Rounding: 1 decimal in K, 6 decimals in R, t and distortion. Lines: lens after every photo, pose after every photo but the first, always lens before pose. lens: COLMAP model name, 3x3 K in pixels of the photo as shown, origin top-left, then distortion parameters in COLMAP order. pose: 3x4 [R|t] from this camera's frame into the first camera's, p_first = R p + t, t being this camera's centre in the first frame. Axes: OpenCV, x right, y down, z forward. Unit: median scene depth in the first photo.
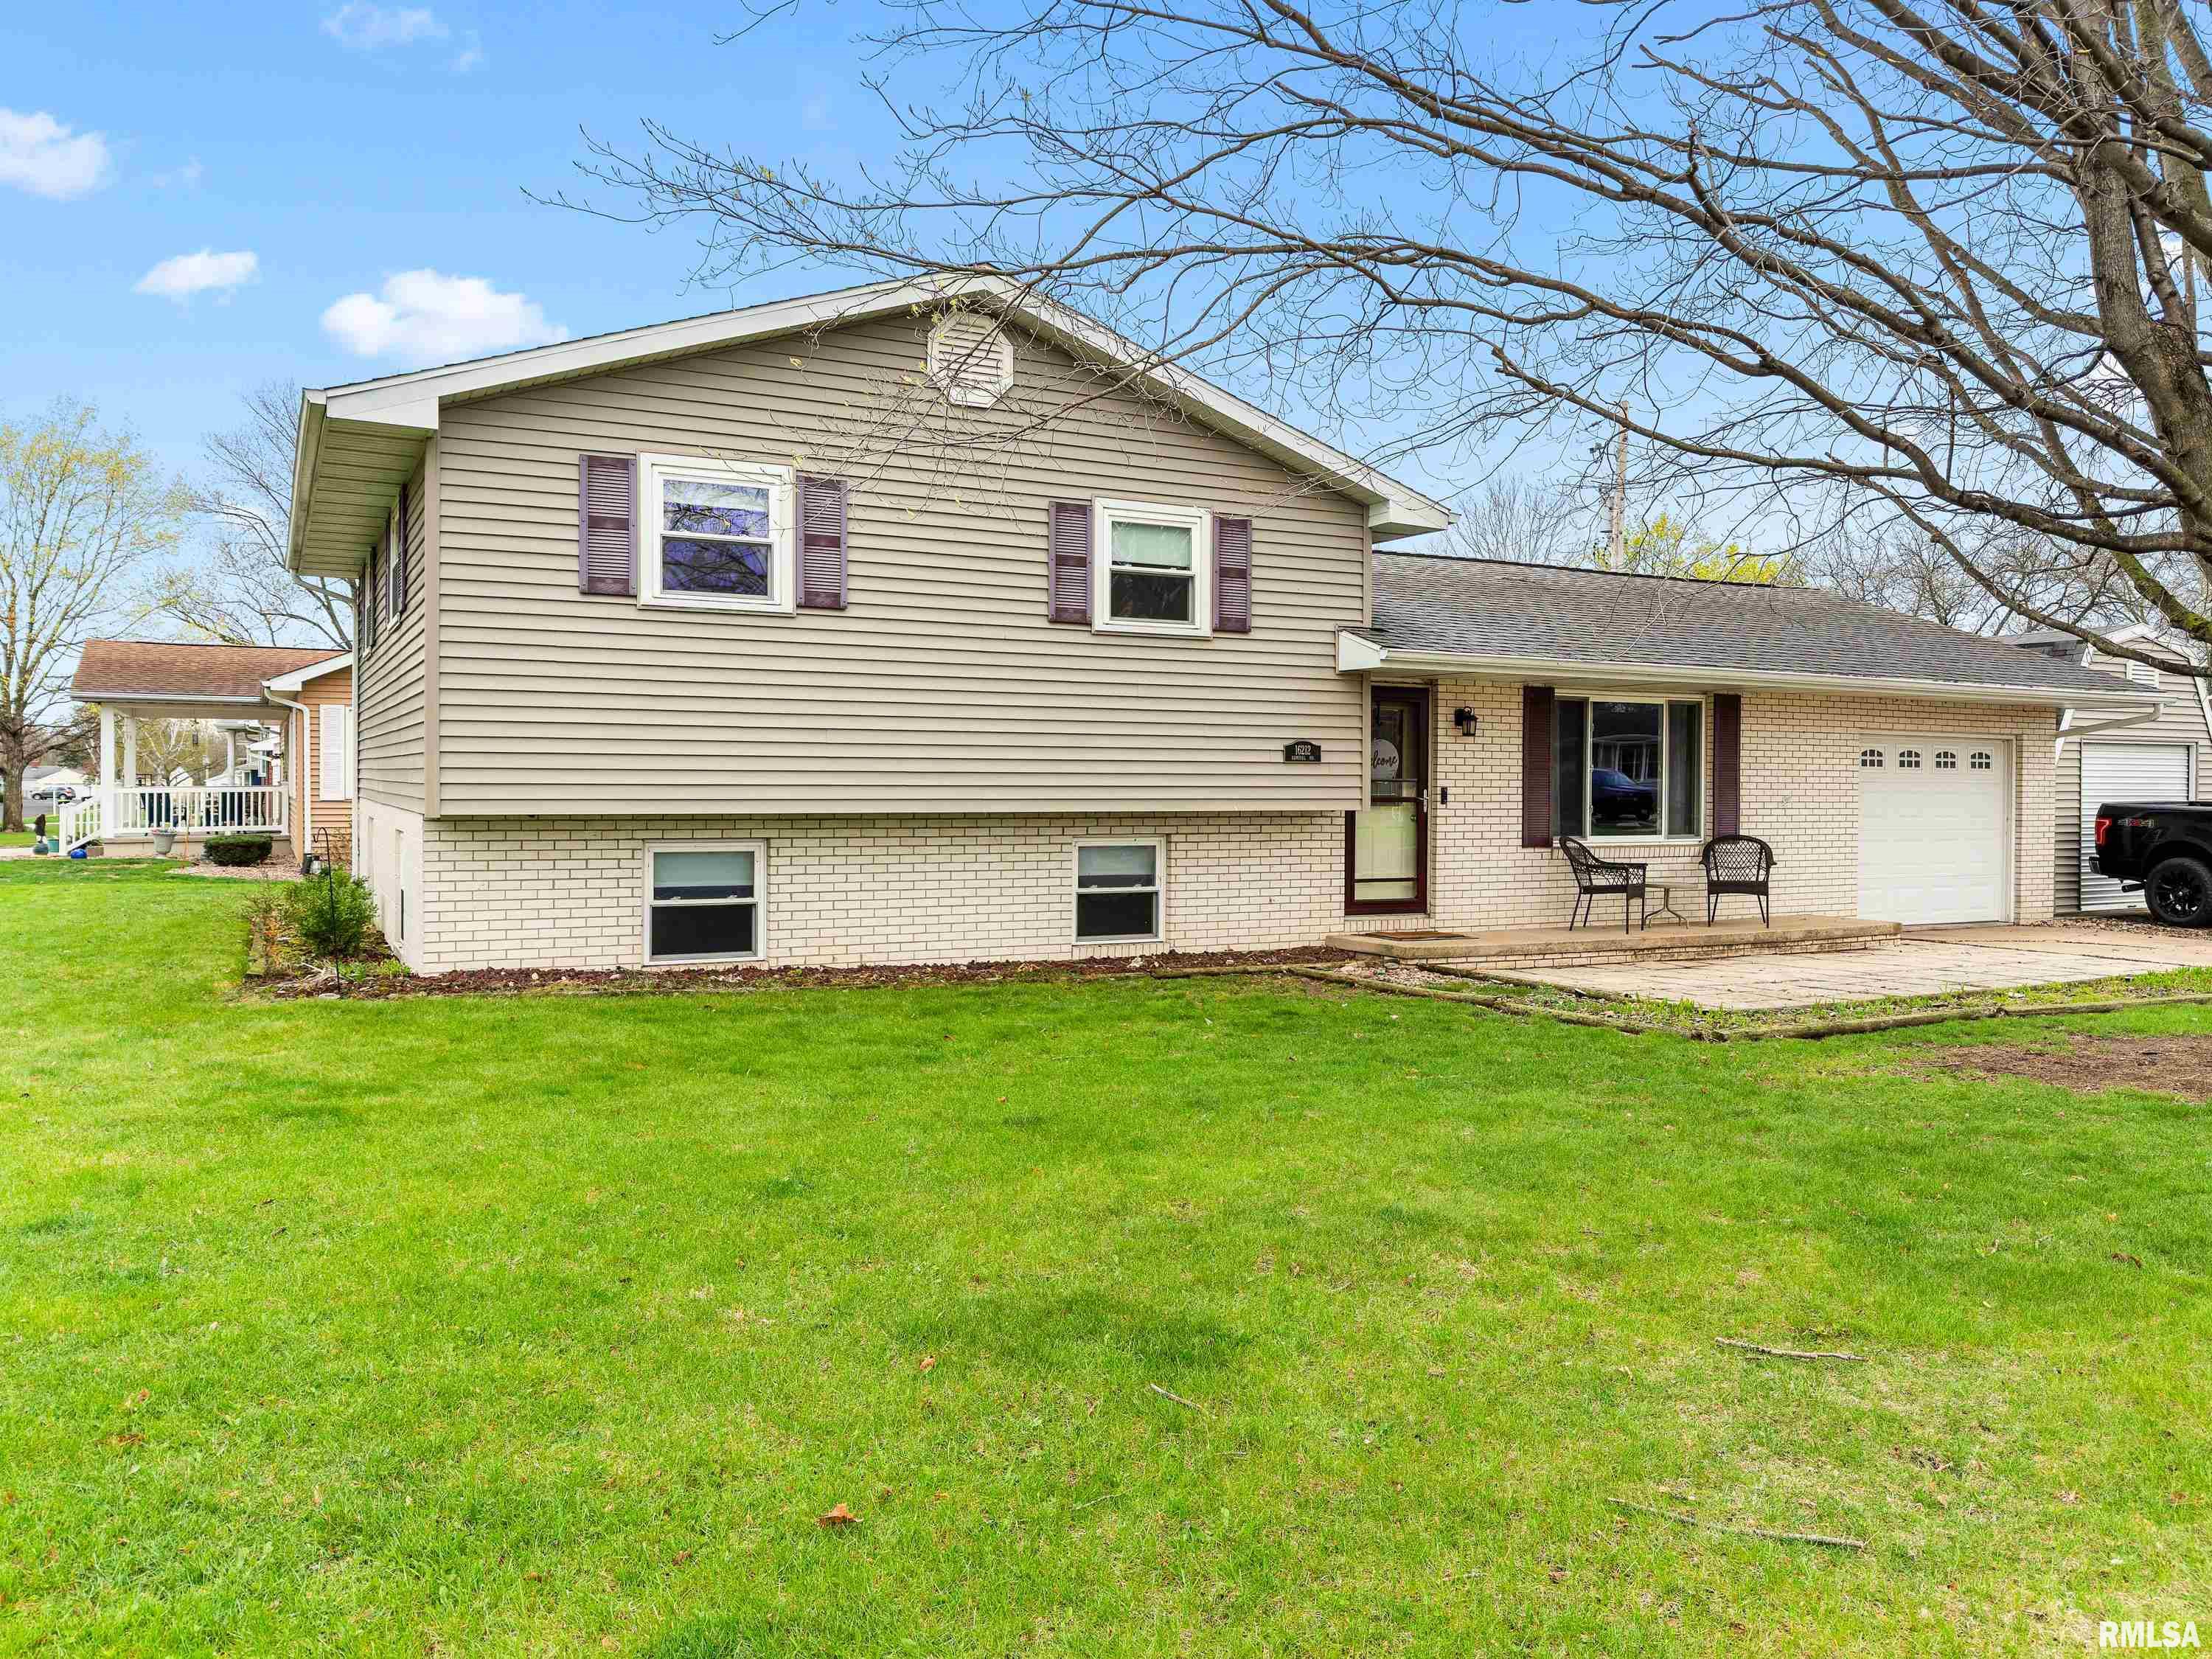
lens RADIAL K [[1558.5, 0, 1106.0], [0, 1558.5, 829.5], [0, 0, 1]] dist [0.067895, 0.000176]
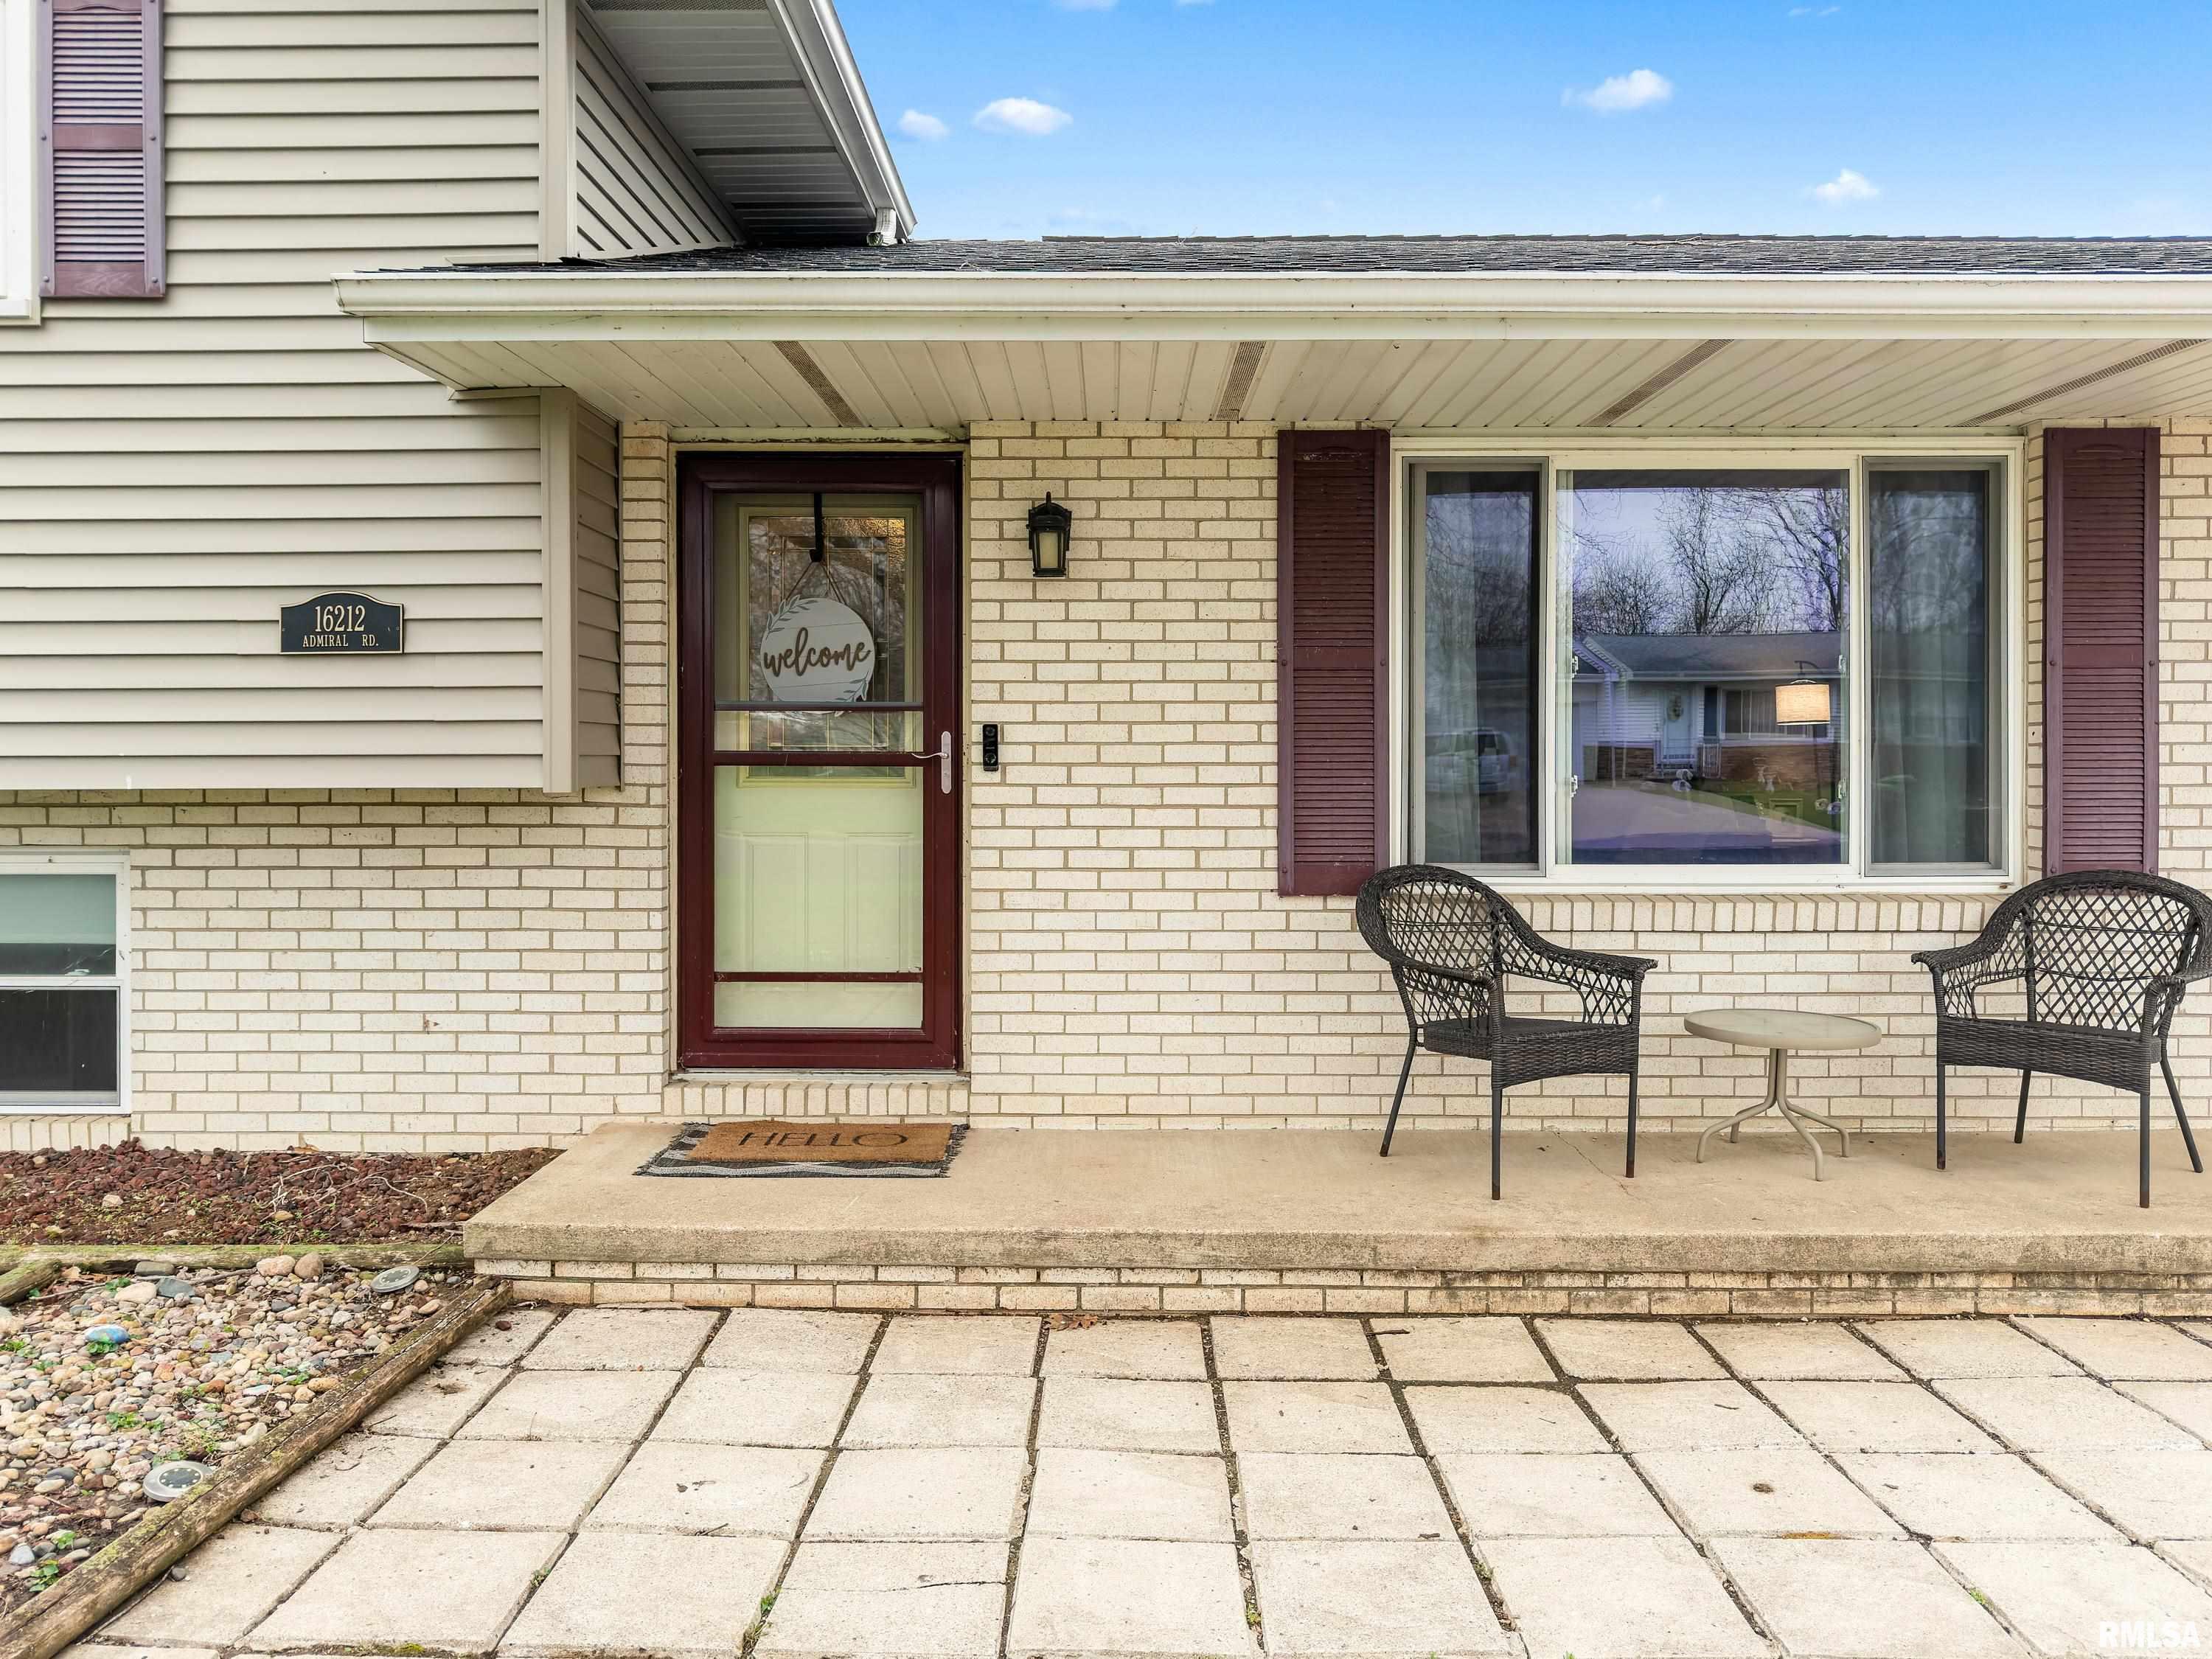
lens RADIAL K [[1670.4, 0, 1098.9], [0, 1670.4, 809.0], [0, 0, 1]] dist [0.002813, 0.000117]
pose [[0.878246, 0.004341, -0.478190, 0.441008], [-0.007153, 0.999966, -0.004059, -0.006545], [0.478156, 0.006986, 0.878247, 0.709878]]
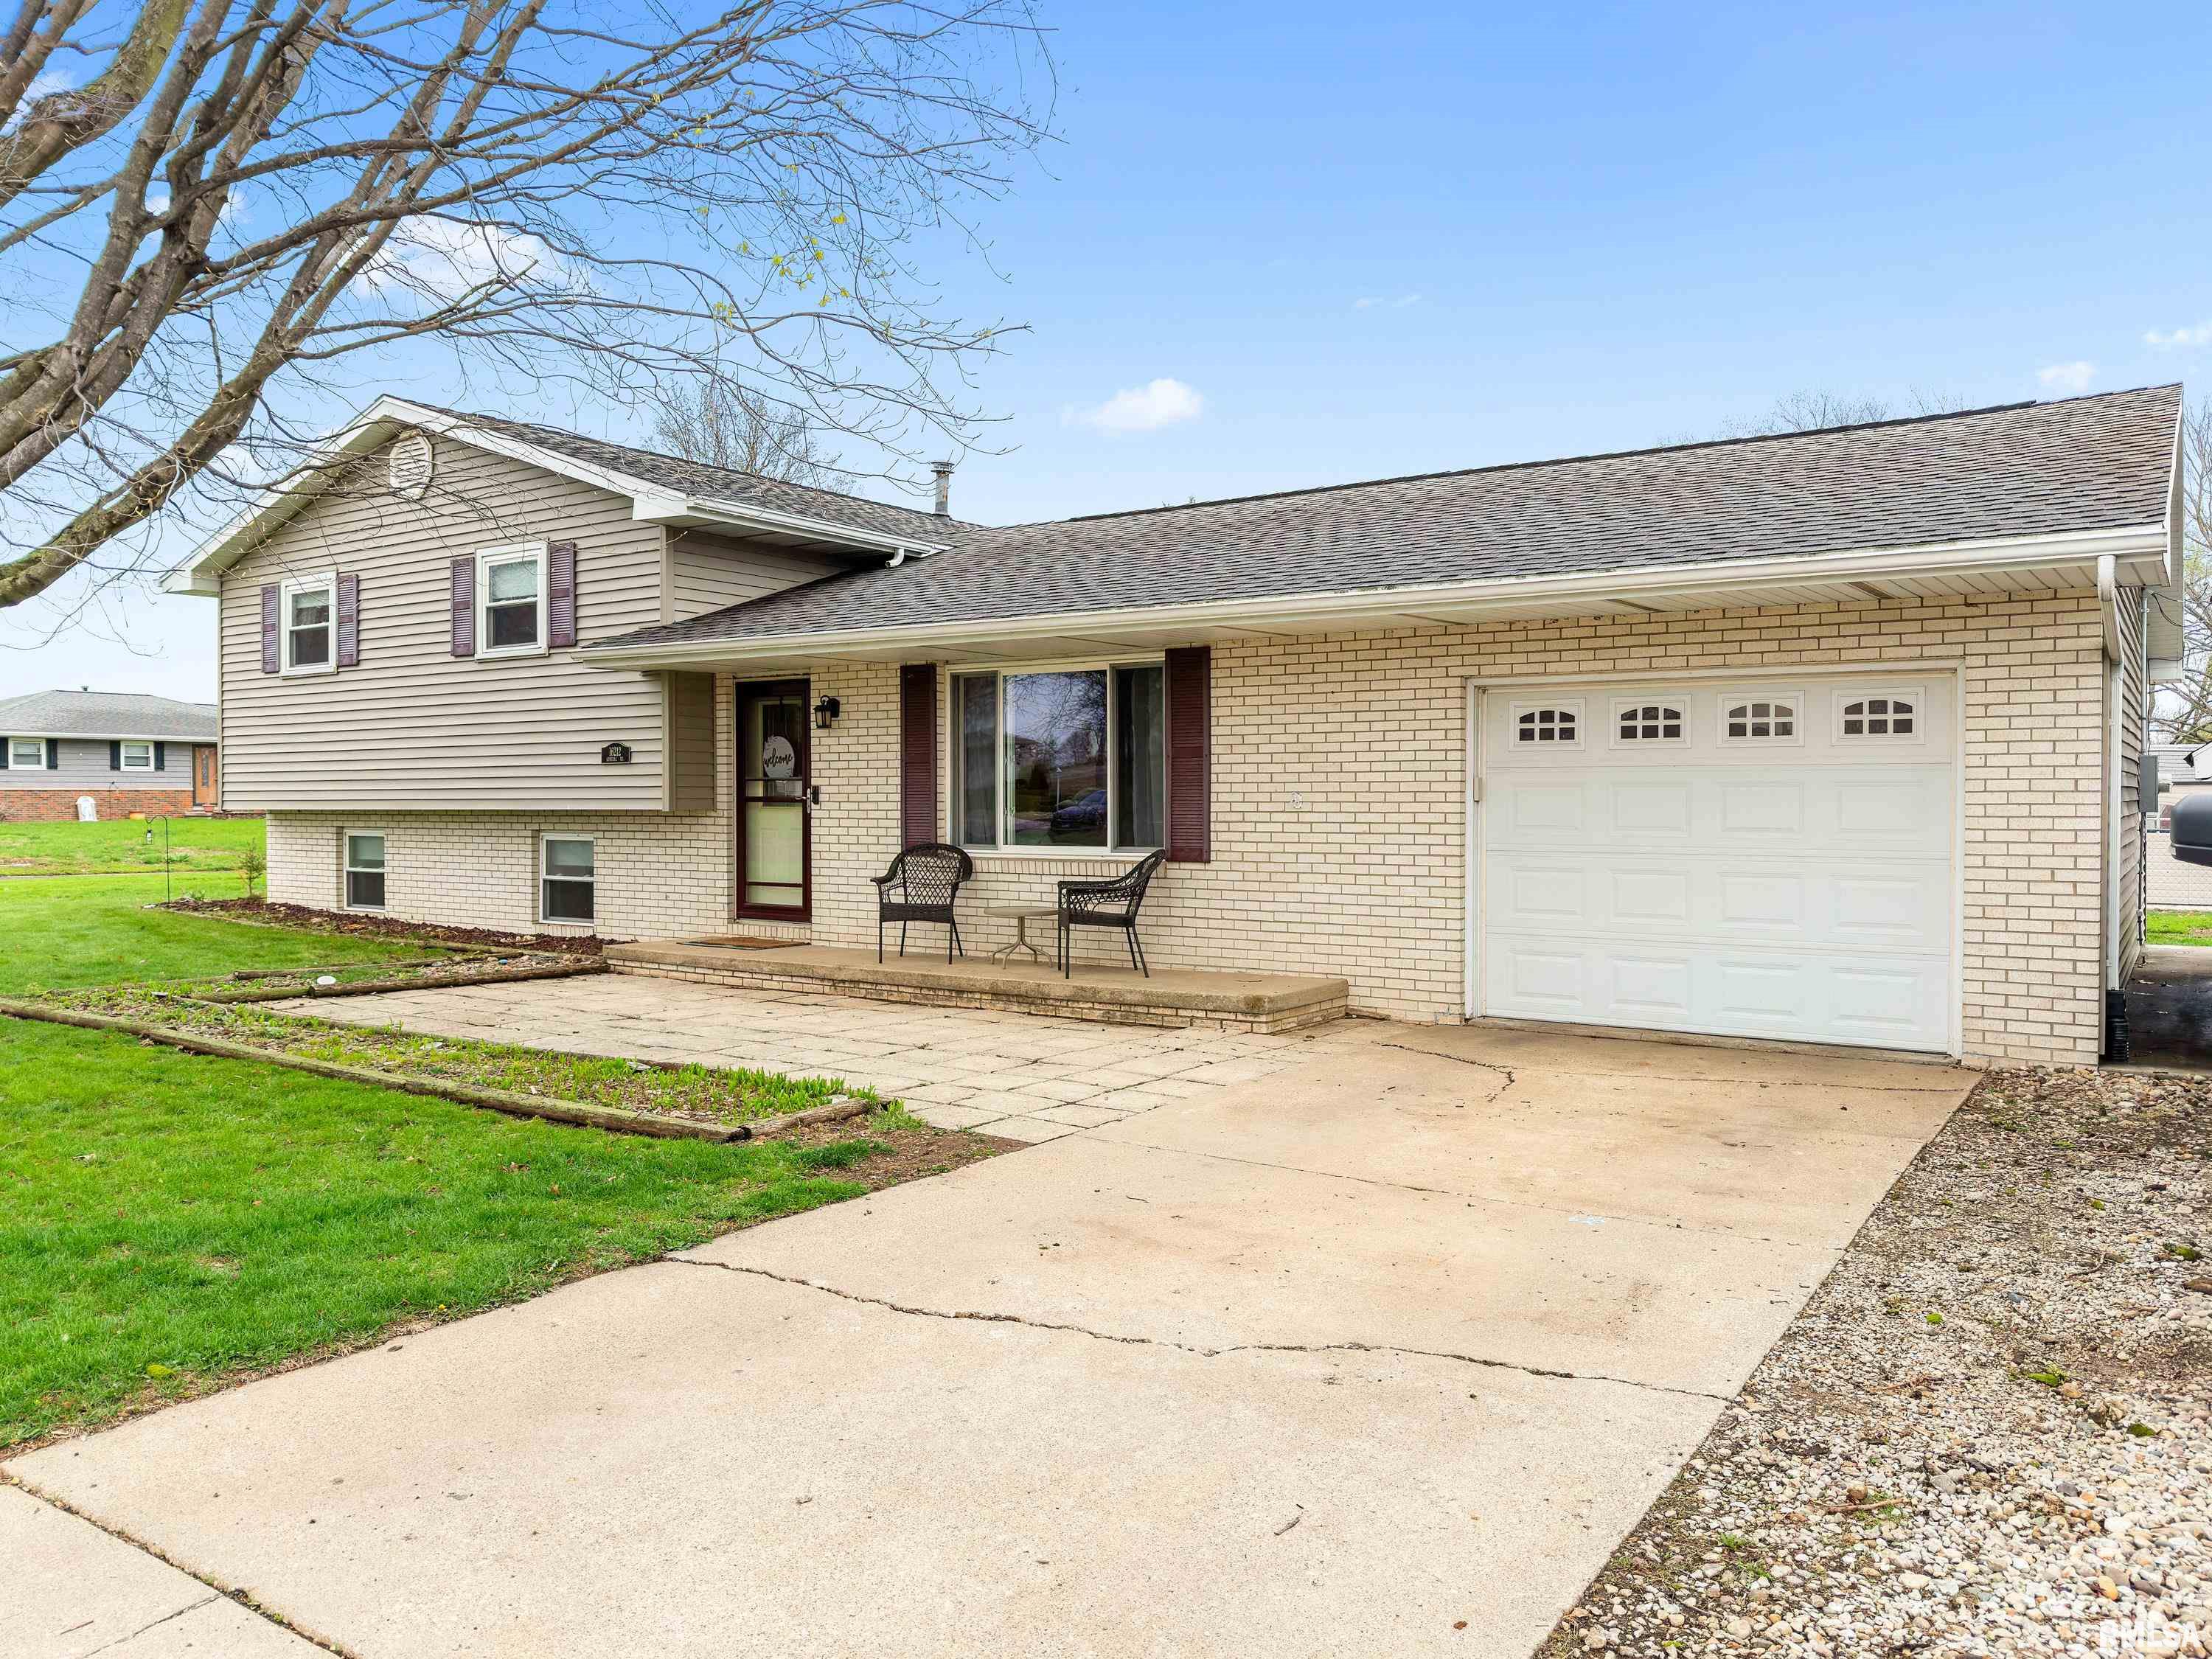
lens RADIAL K [[1558.5, 0, 1106.0], [0, 1558.5, 829.5], [0, 0, 1]] dist [0.067895, 0.000176]
pose [[0.471239, 0.008554, -0.881964, 1.151417], [-0.022359, 0.999747, -0.002250, -0.003555], [0.881722, 0.020780, 0.471311, 0.756445]]
